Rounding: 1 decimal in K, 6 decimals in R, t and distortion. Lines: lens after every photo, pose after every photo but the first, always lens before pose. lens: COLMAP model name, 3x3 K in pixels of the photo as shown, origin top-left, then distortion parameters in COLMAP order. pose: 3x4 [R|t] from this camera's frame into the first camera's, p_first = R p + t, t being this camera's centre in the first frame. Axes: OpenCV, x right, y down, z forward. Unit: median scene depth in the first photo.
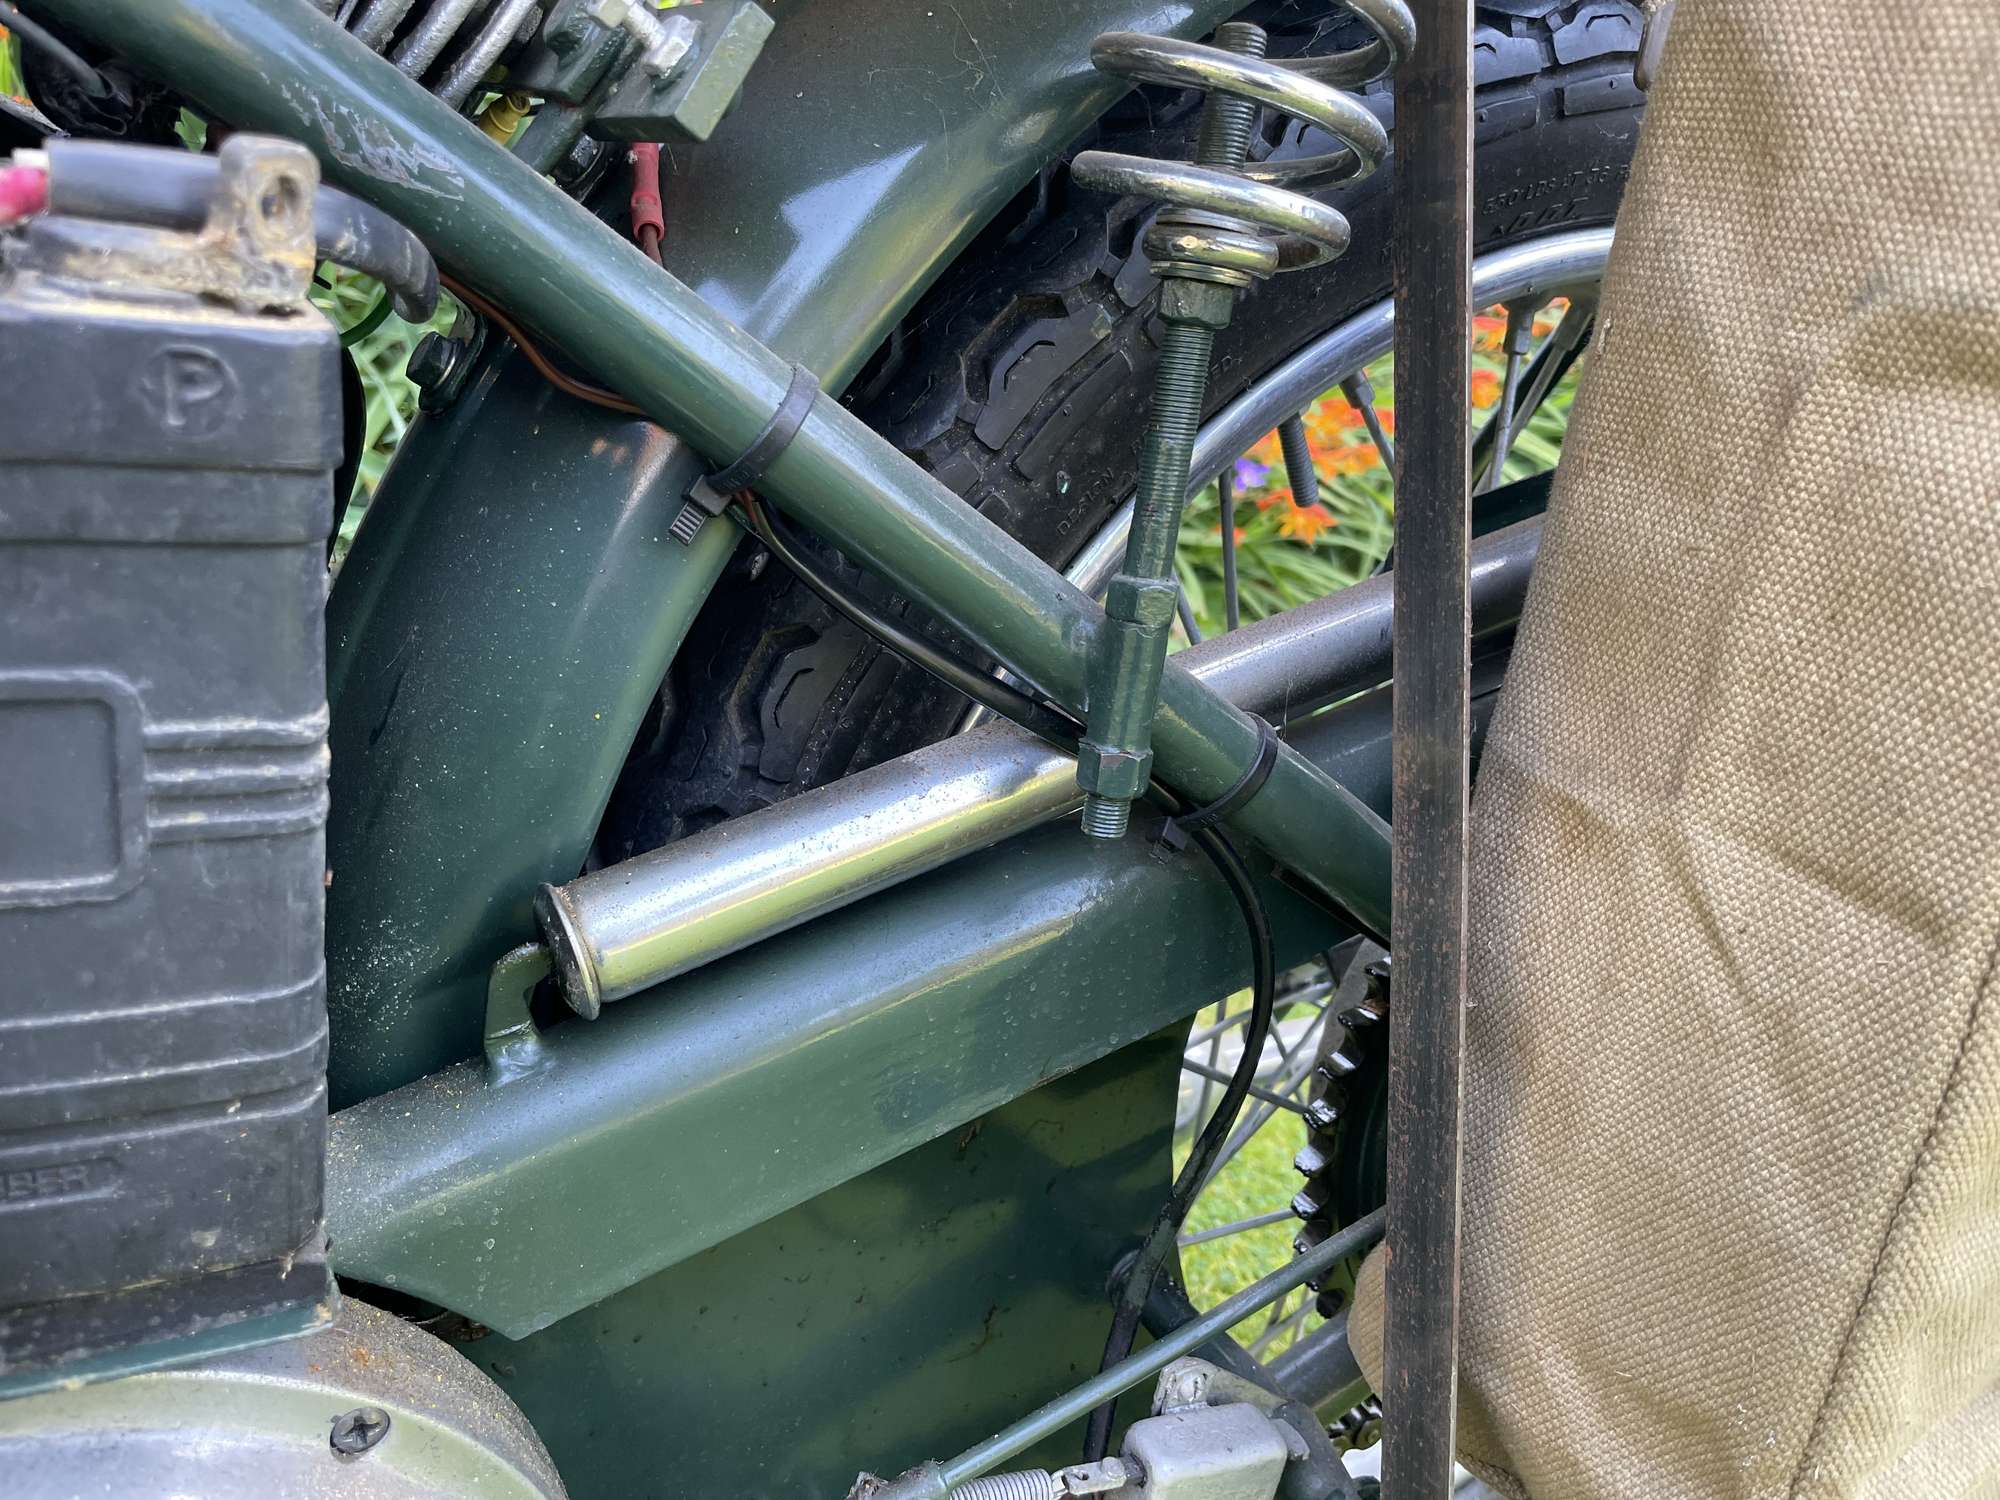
lens RADIAL K [[1529.1, 0, 983.7], [0, 1529.1, 759.7], [0, 0, 1]] dist [0.067851, -0.101408]
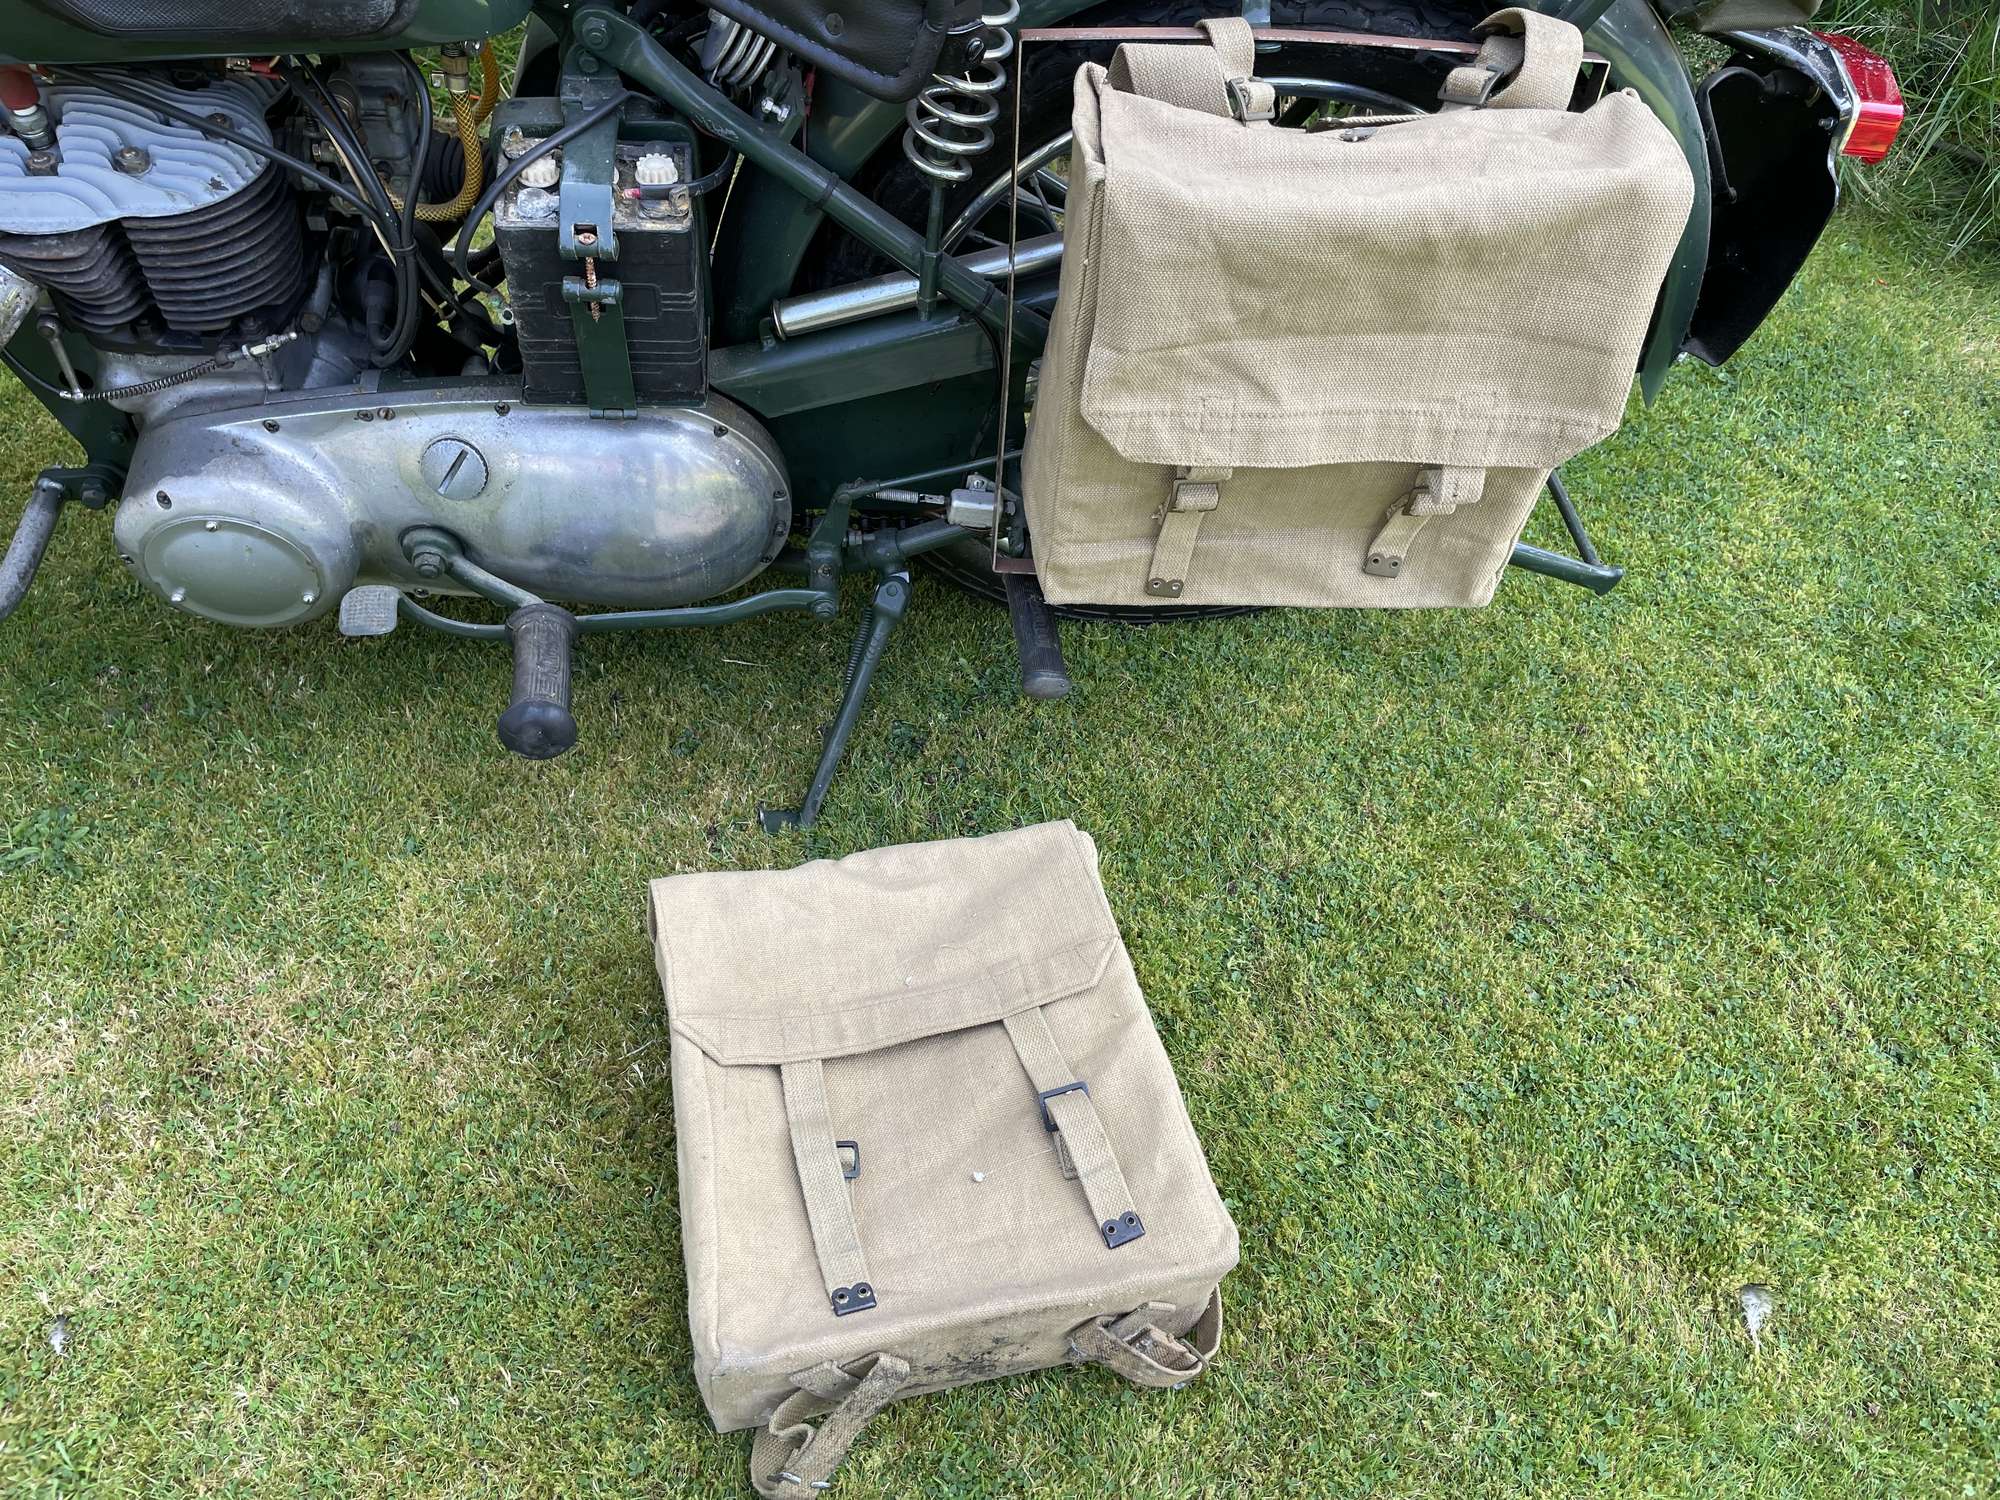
lens RADIAL K [[1529.1, 0, 1002.7], [0, 1529.1, 757.3], [0, 0, 1]] dist [0.067851, -0.101408]
pose [[0.910655, 0.310969, -0.272039, 0.168343], [-0.112977, 0.820748, 0.560008, -0.123877], [0.397421, -0.479241, 0.782551, -0.235184]]
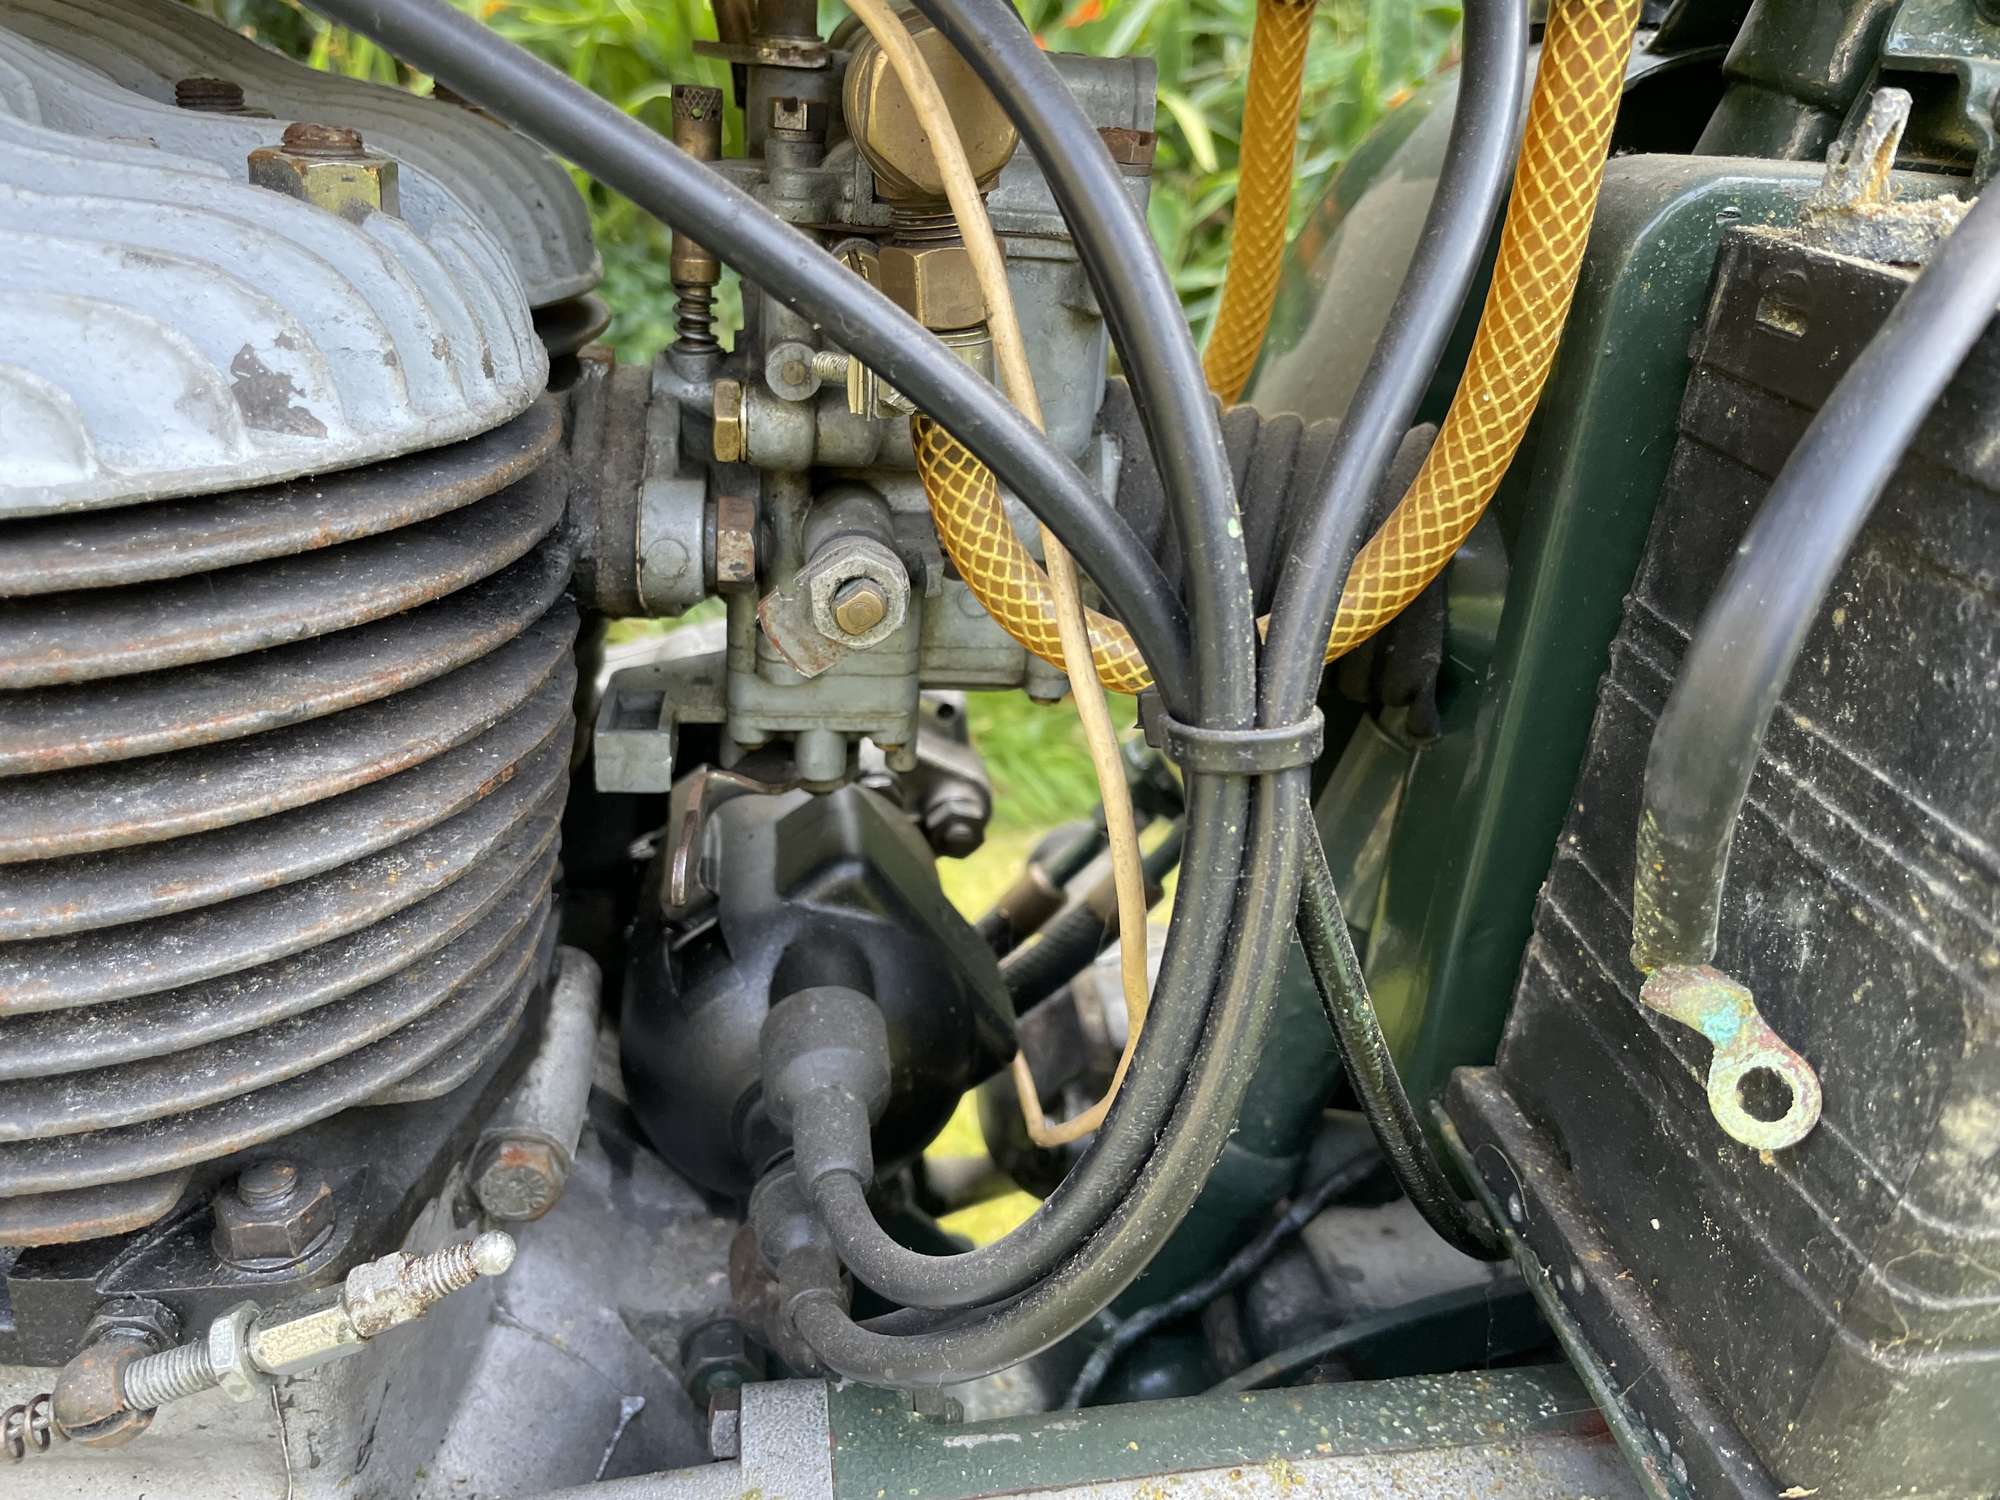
lens RADIAL K [[1529.1, 0, 989.0], [0, 1529.1, 739.1], [0, 0, 1]] dist [0.067851, -0.101408]
pose [[0.927824, 0.085720, -0.363035, -0.082603], [-0.066850, 0.995692, 0.064252, -0.005404], [0.366979, -0.035346, 0.929557, -0.013480]]
